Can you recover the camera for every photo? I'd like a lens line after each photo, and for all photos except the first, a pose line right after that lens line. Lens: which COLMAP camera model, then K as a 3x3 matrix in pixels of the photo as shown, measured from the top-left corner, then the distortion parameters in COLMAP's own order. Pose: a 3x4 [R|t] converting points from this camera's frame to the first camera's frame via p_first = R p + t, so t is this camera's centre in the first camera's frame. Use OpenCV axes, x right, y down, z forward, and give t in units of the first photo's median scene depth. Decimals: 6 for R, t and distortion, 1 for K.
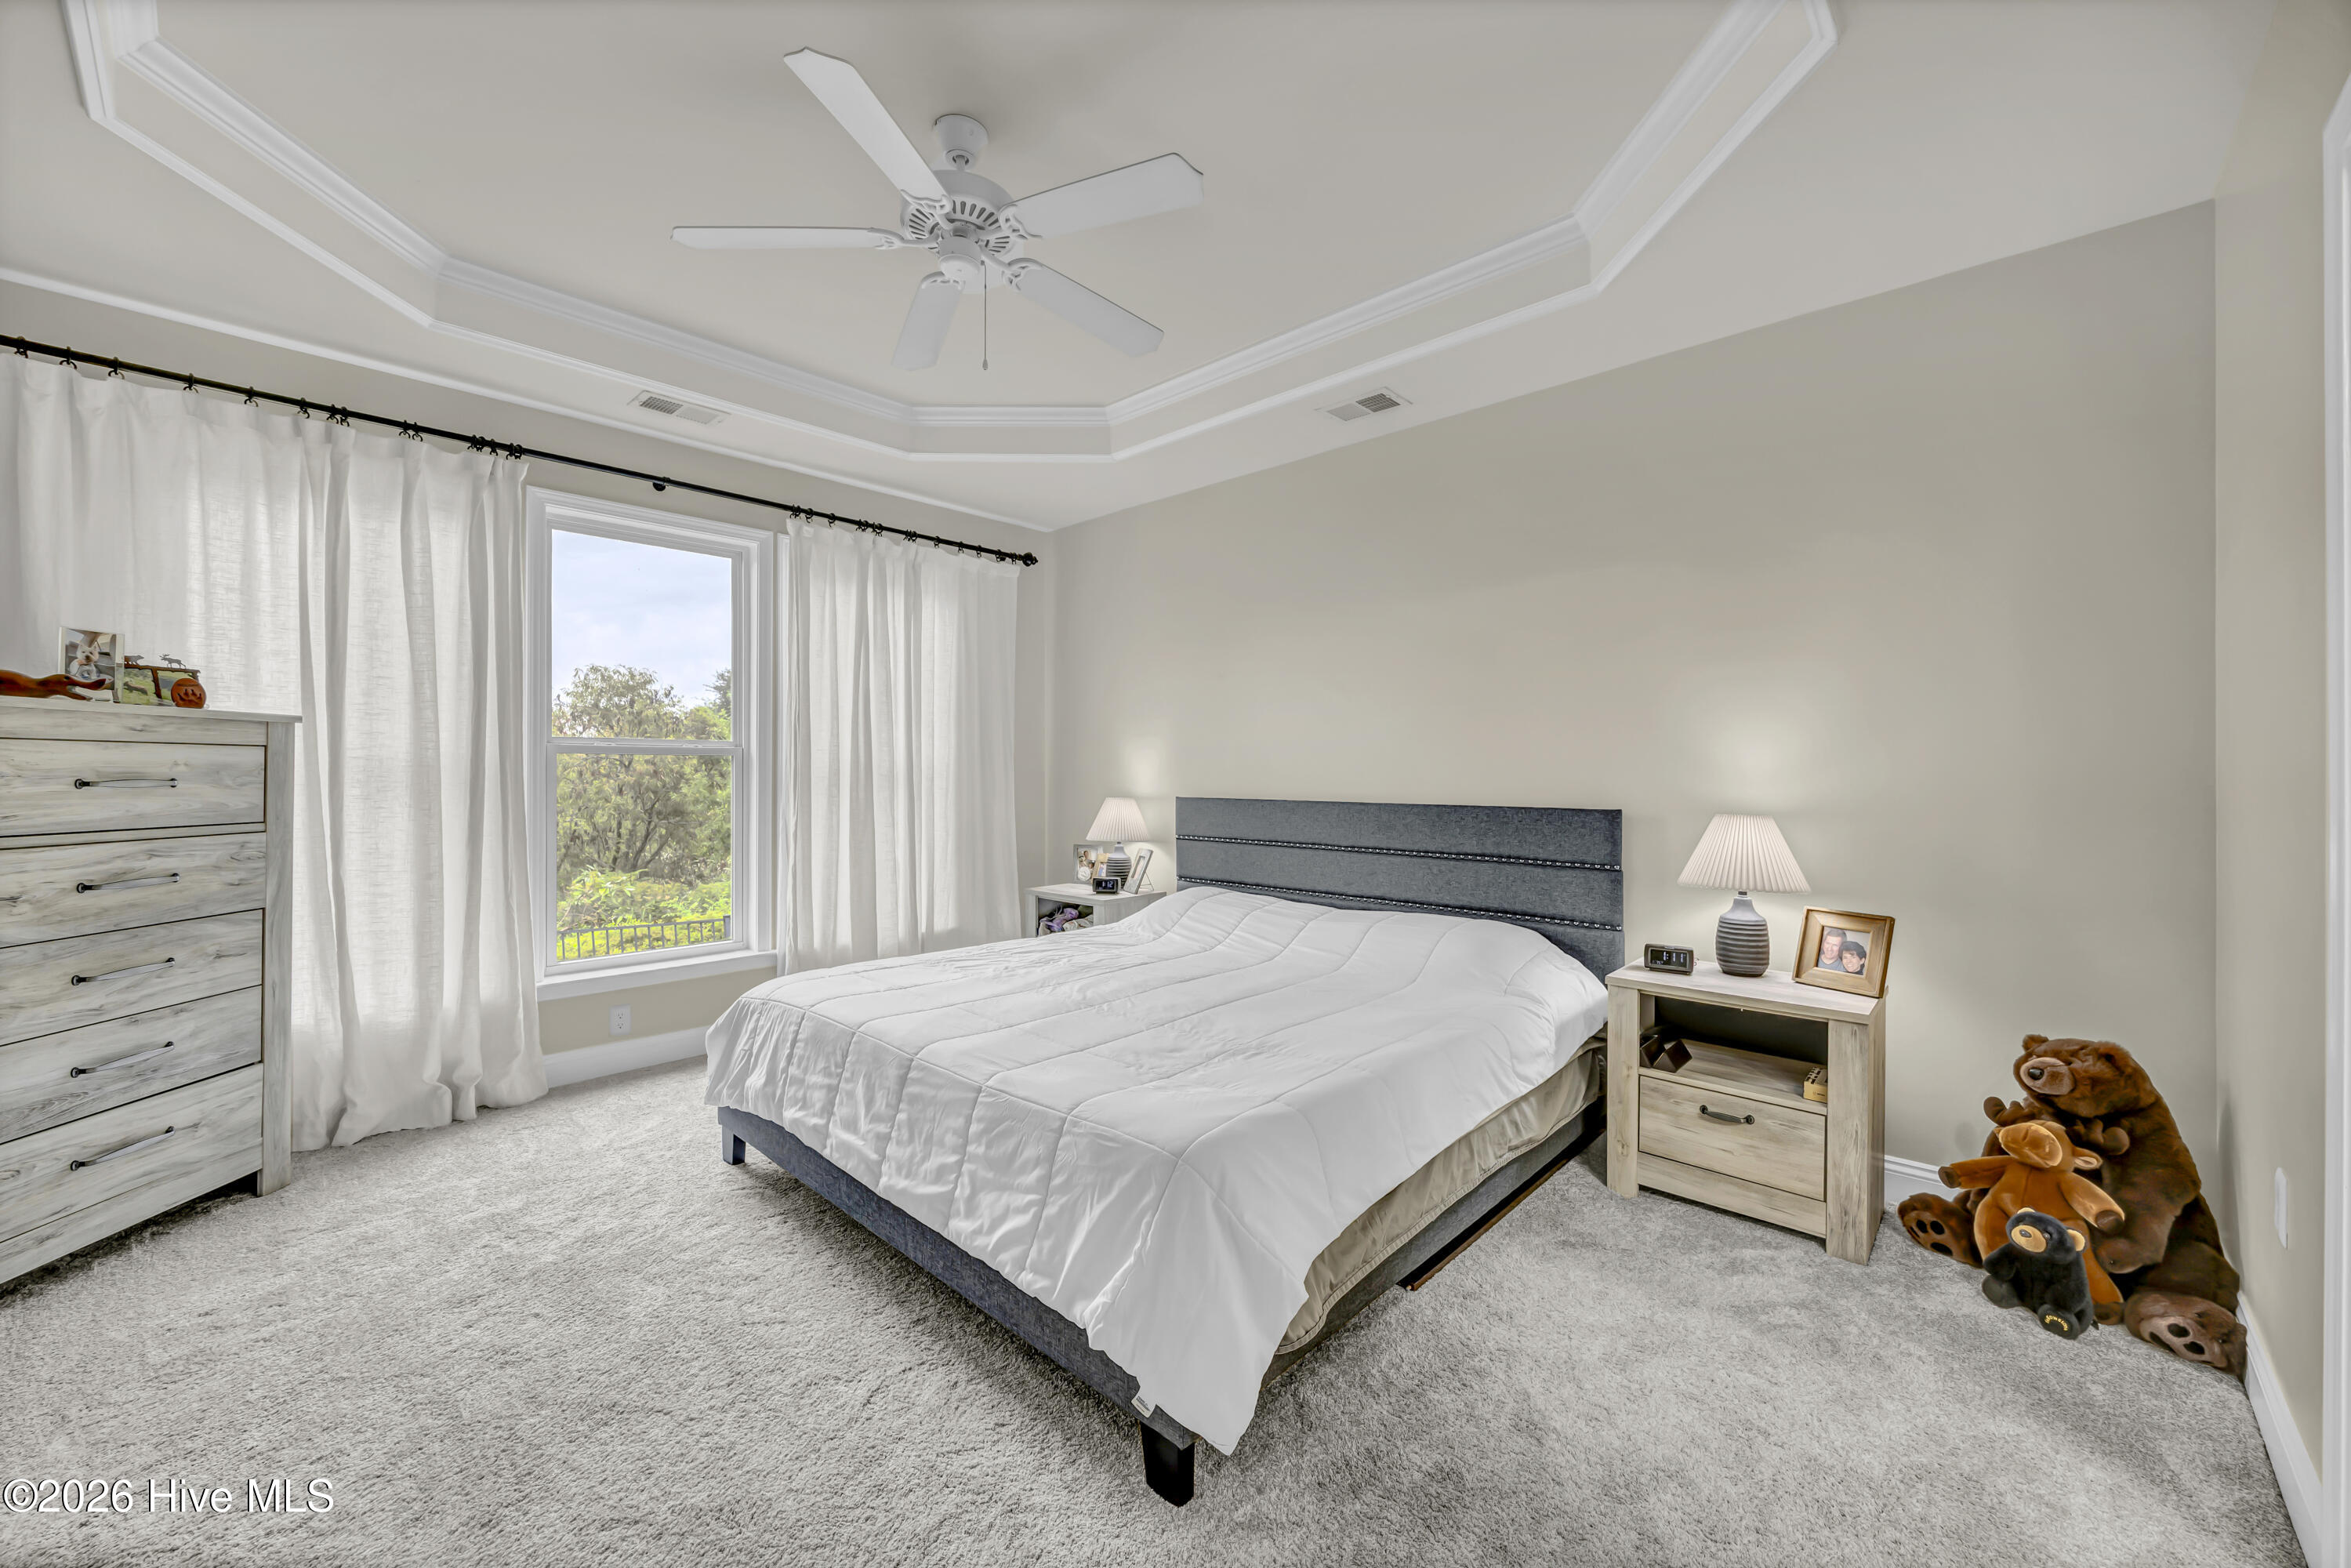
lens RADIAL K [[926.6, 0, 1178.7], [0, 926.6, 775.1], [0, 0, 1]] dist [0.000320, -0.000312]
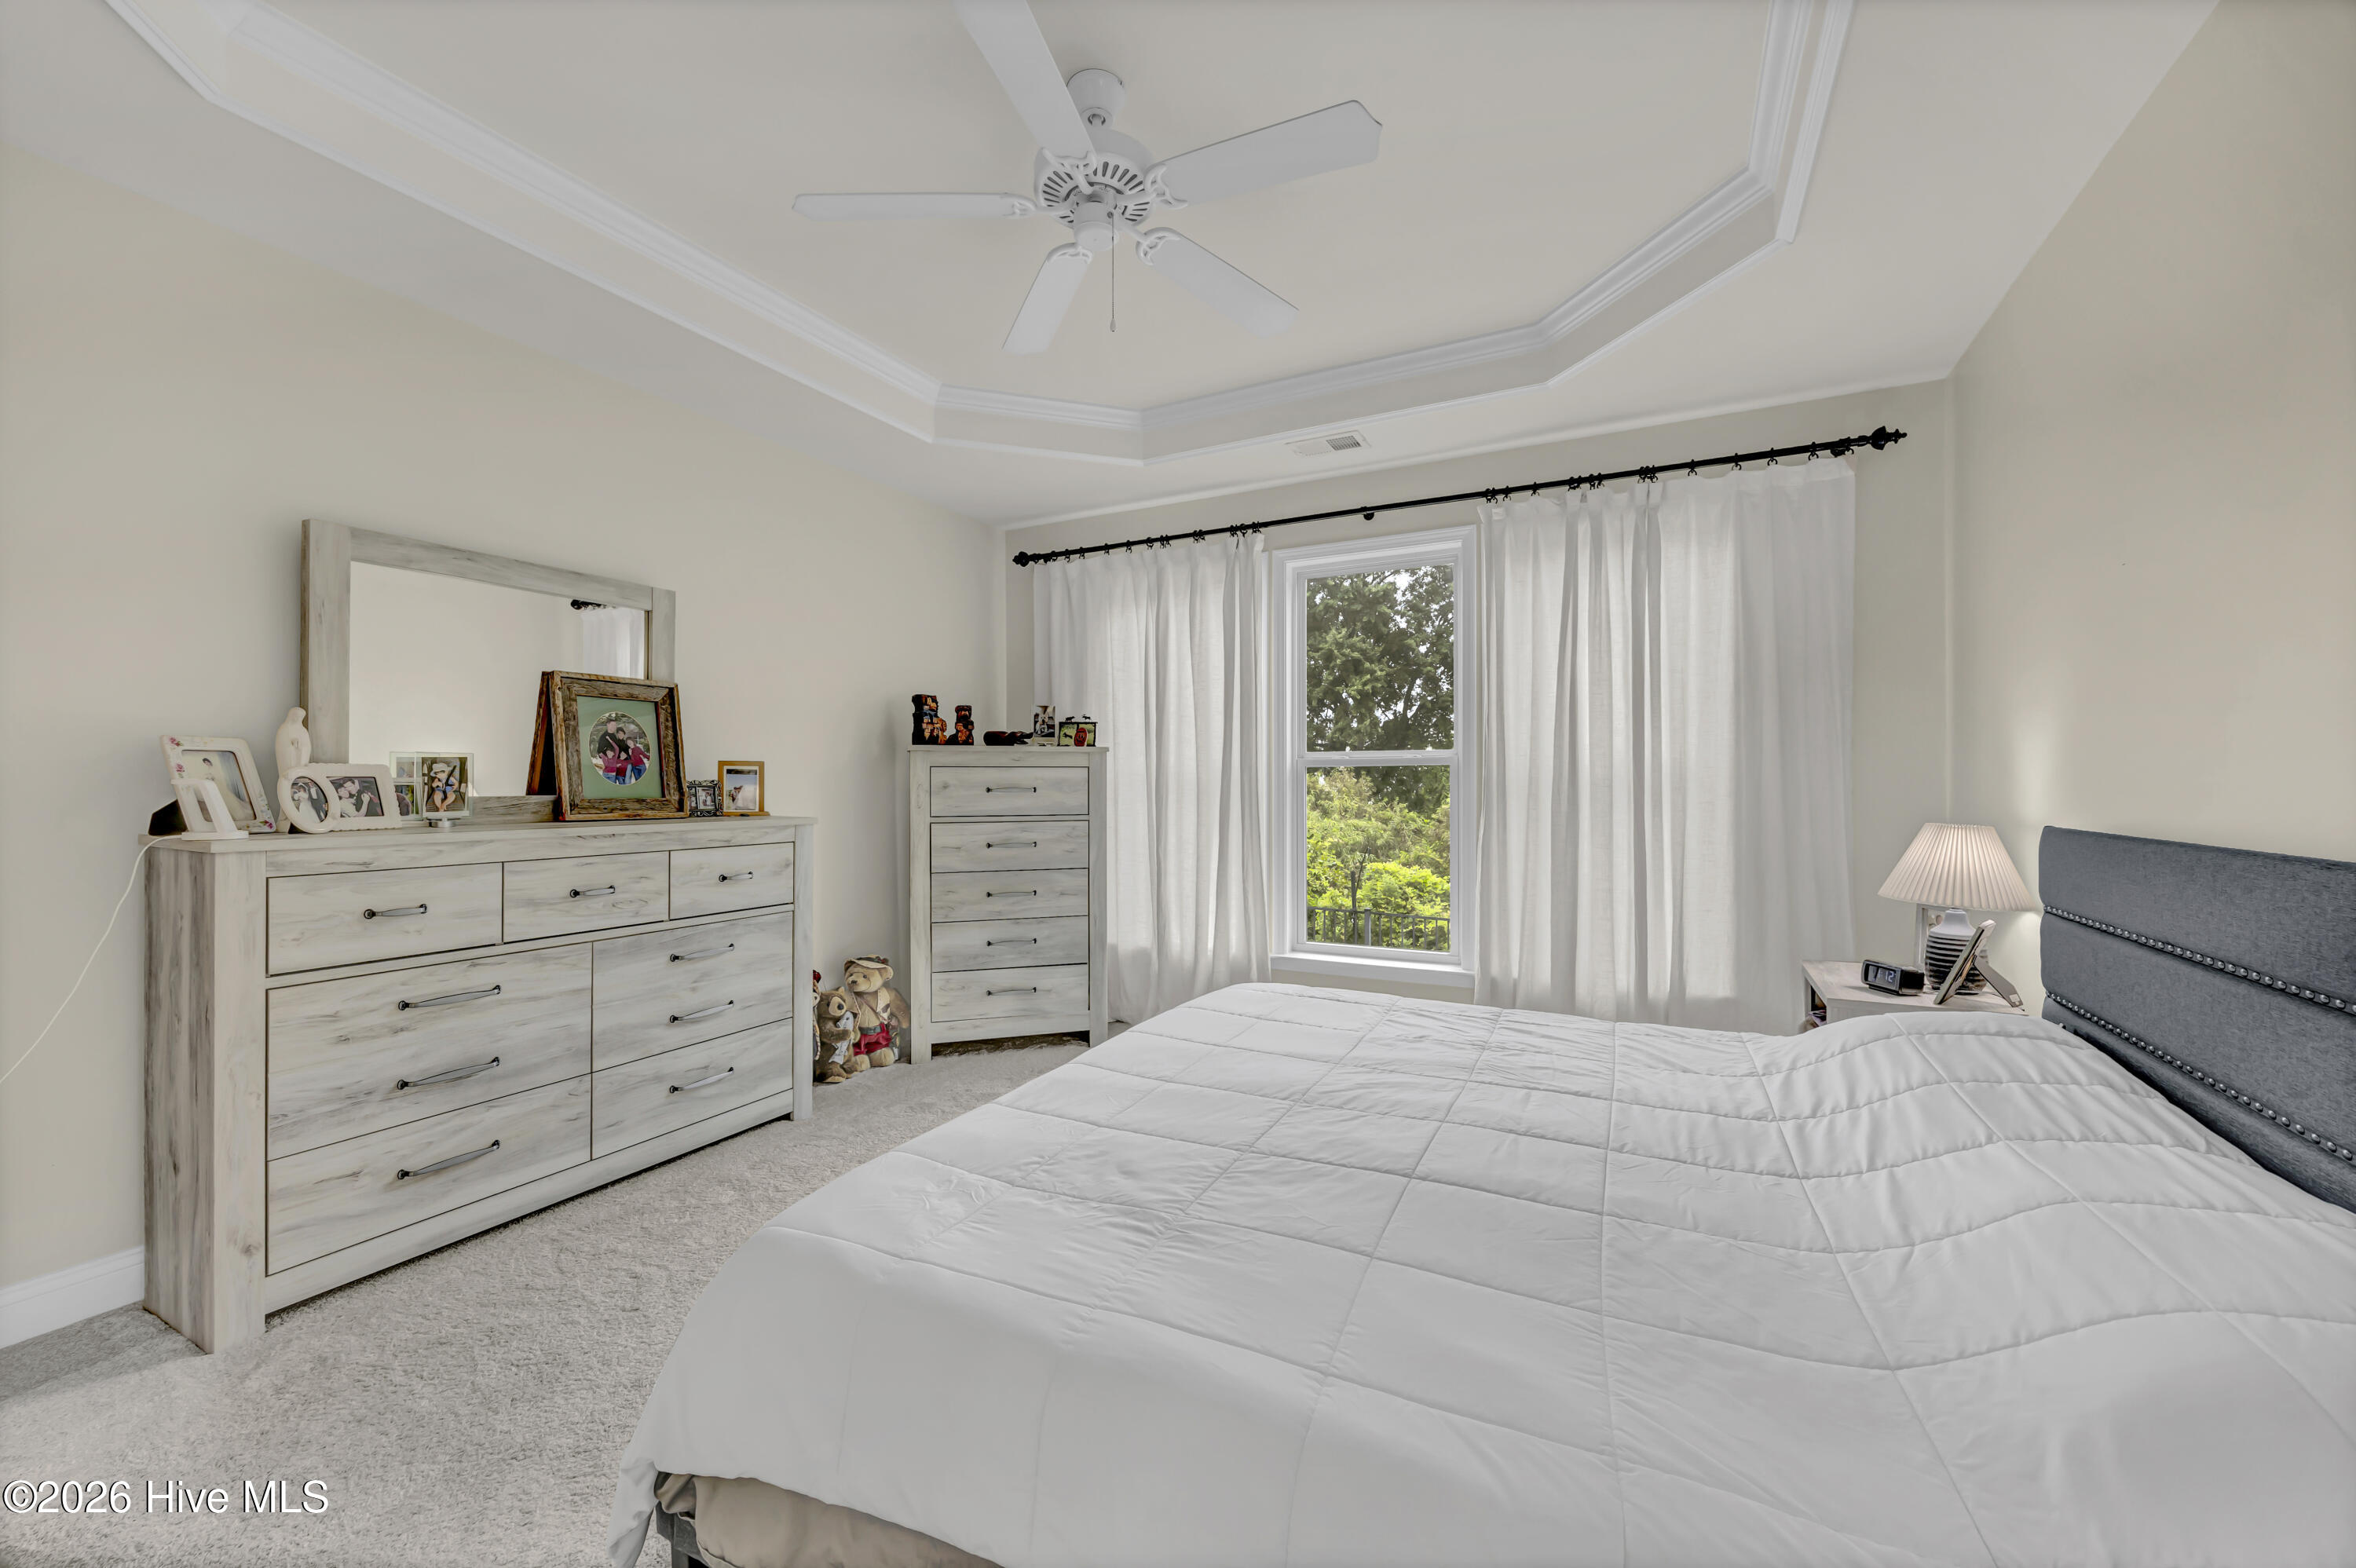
lens RADIAL K [[928.4, 0, 1183.6], [0, 928.4, 778.6], [0, 0, 1]] dist [0.000320, -0.000312]
pose [[0.266600, -0.000168, -0.963807, 0.615529], [0.005379, 0.999985, 0.001313, -0.012844], [0.963792, -0.005534, 0.266597, 0.736397]]
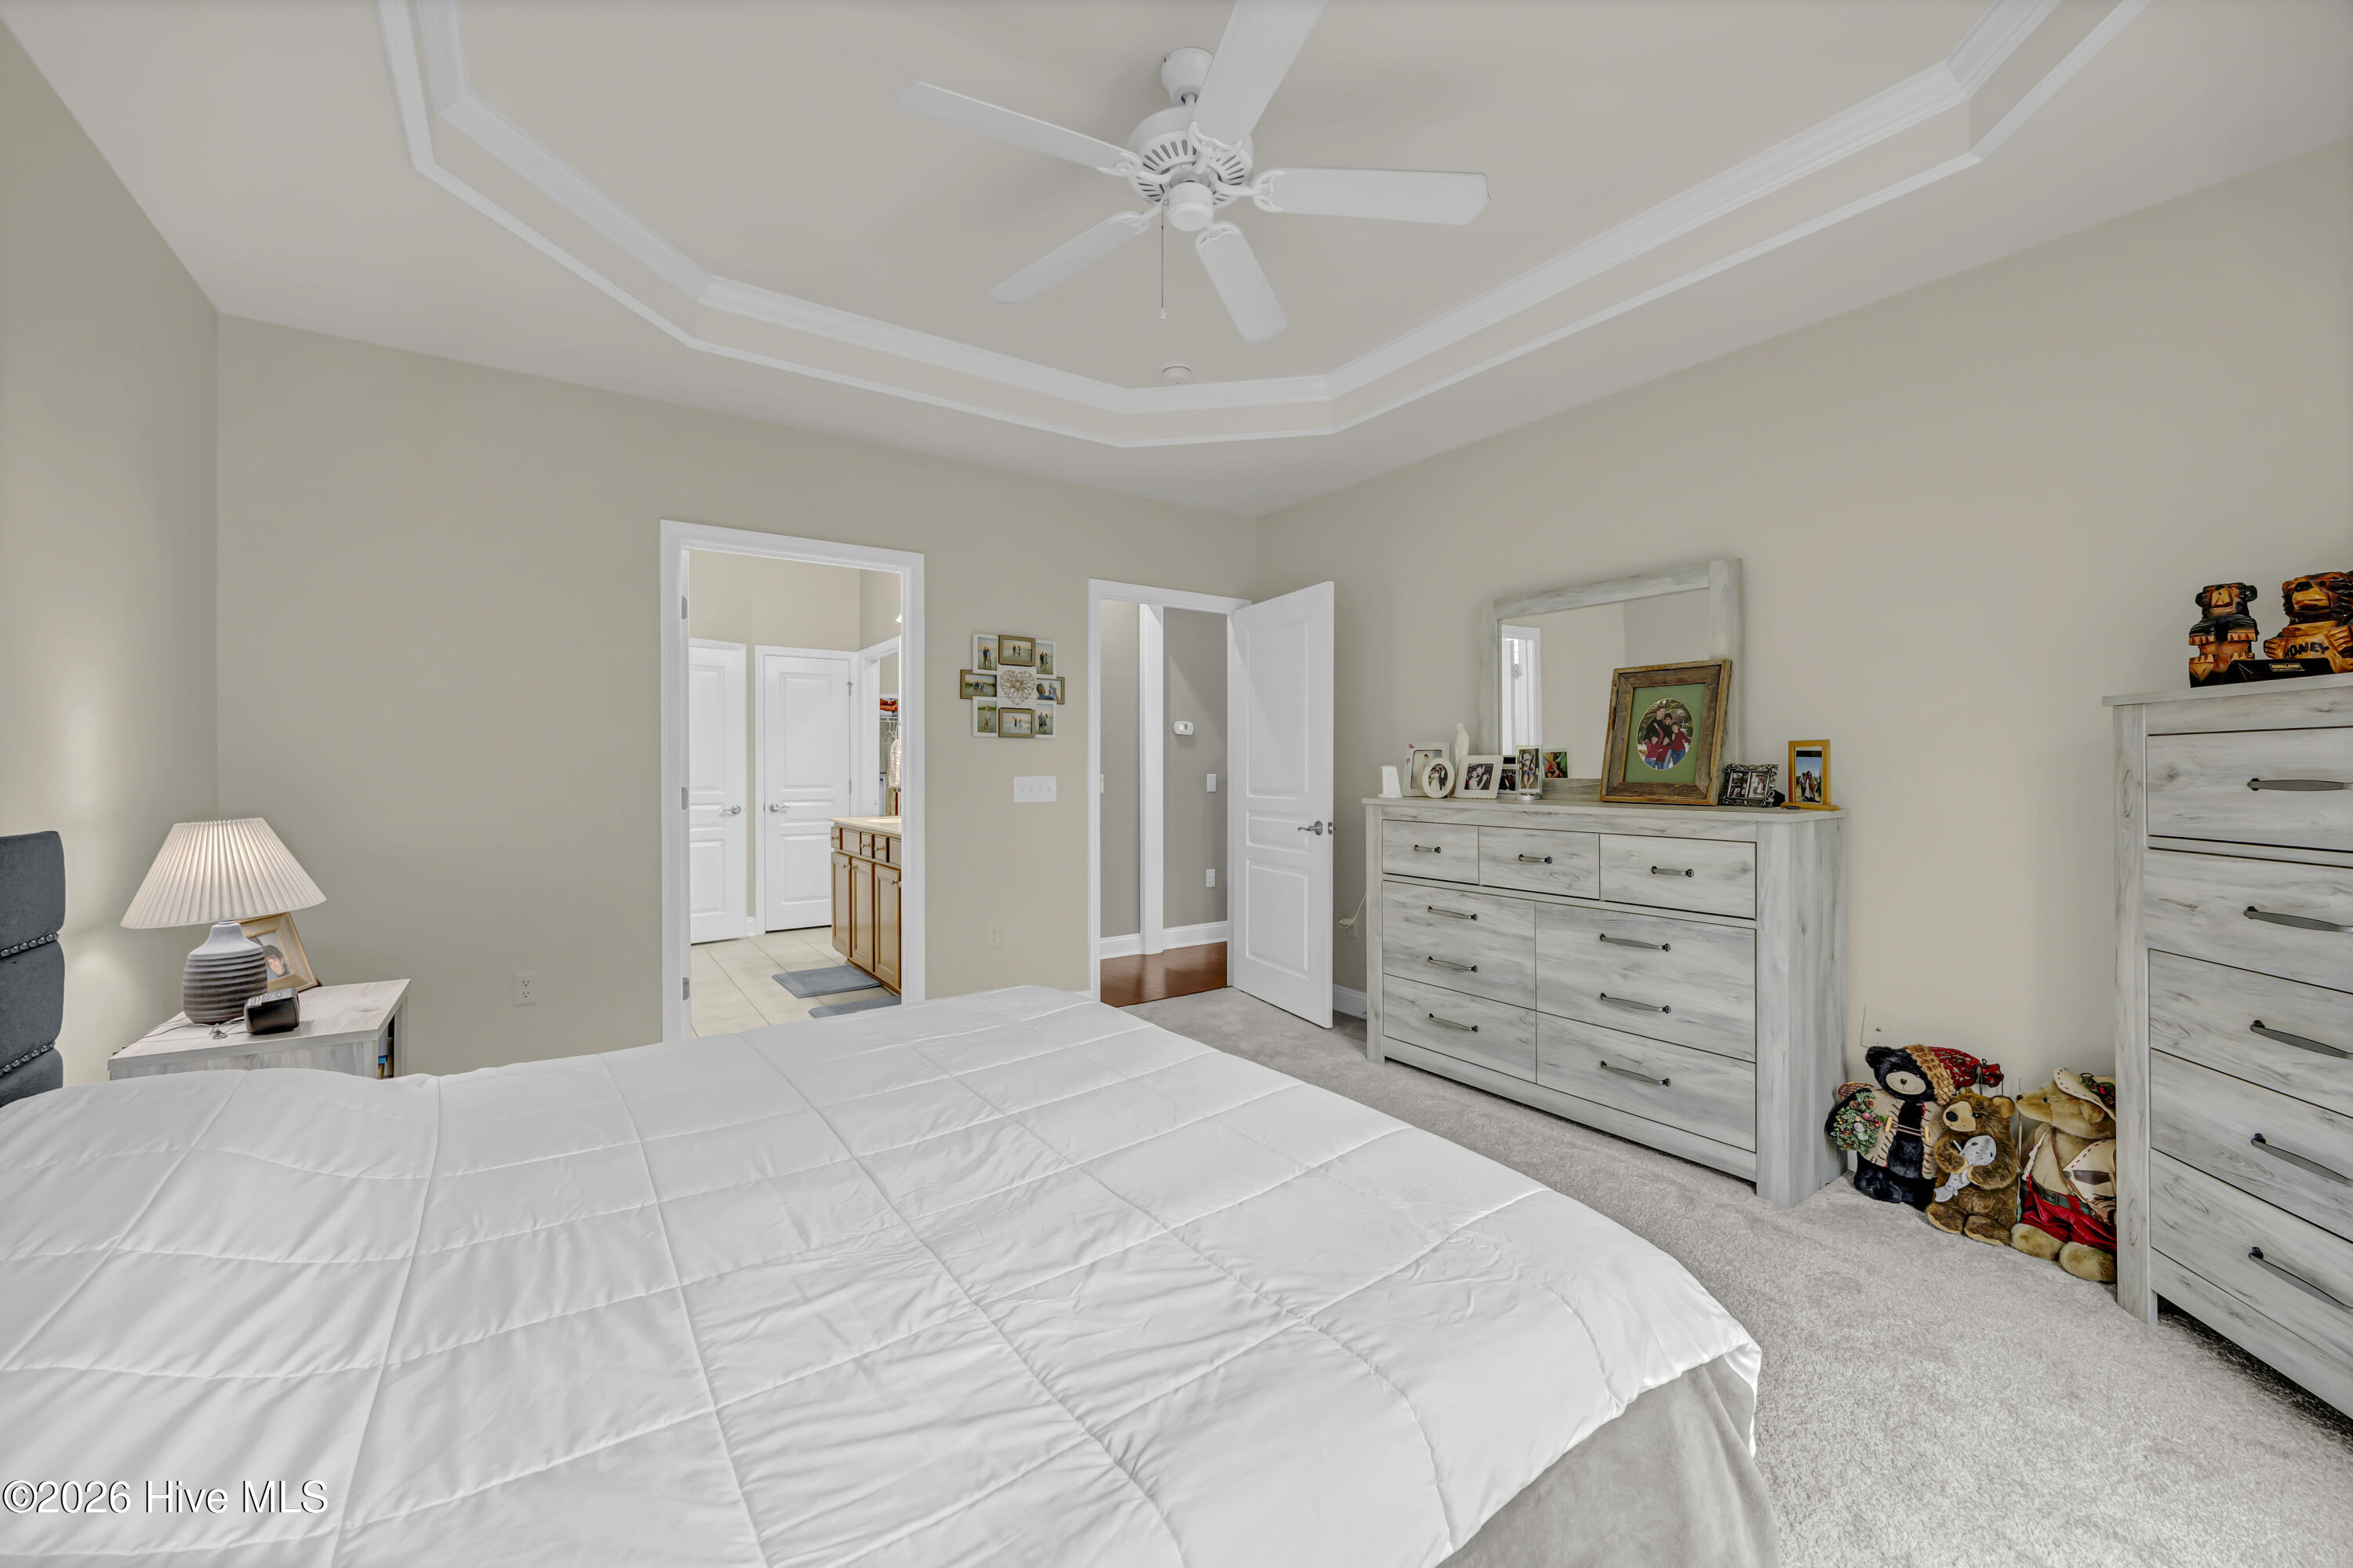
lens RADIAL K [[927.4, 0, 1187.8], [0, 927.4, 779.8], [0, 0, 1]] dist [0.000320, -0.000312]
pose [[-0.972949, 0.004589, 0.230975, -0.389152], [0.006049, 0.999966, 0.005612, -0.004391], [-0.230942, 0.006857, -0.972943, 1.677244]]
